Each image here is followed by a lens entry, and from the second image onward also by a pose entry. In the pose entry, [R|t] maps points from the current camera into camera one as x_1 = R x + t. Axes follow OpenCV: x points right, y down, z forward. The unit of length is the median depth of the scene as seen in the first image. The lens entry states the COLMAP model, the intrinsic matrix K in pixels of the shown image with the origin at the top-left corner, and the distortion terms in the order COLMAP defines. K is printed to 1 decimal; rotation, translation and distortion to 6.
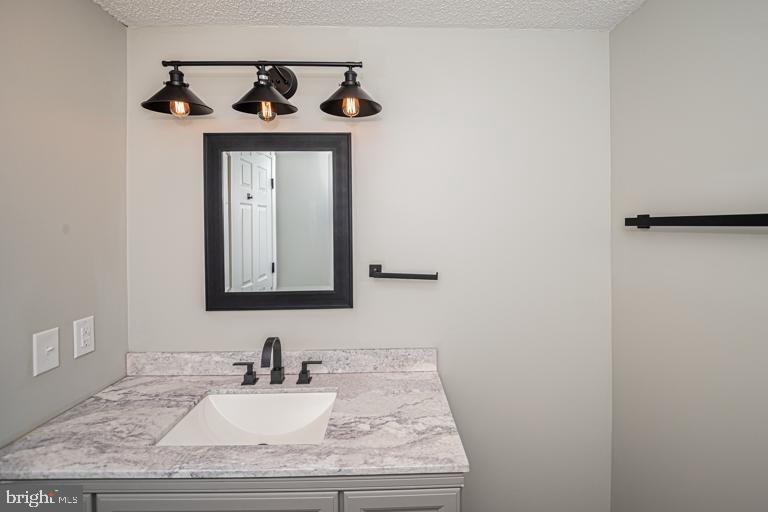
lens RADIAL K [[318.6, 0, 406.8], [0, 318.6, 227.7], [0, 0, 1]] dist [-0.014645, -0.000873]
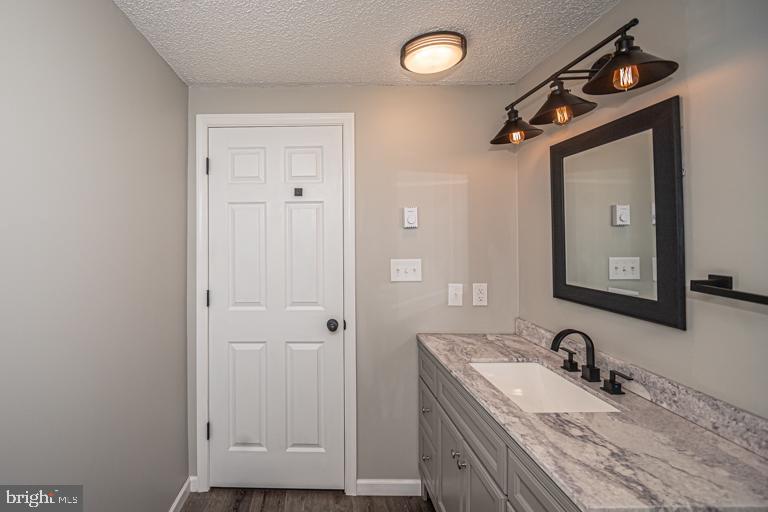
lens RADIAL K [[345.6, 0, 383.2], [0, 345.6, 231.0], [0, 0, 1]] dist [-0.000223, 0.000203]
pose [[0.146514, -0.010413, -0.989154, 0.629371], [0.003983, 0.999943, -0.009936, 0.031955], [0.989201, -0.002484, 0.146547, 0.224083]]
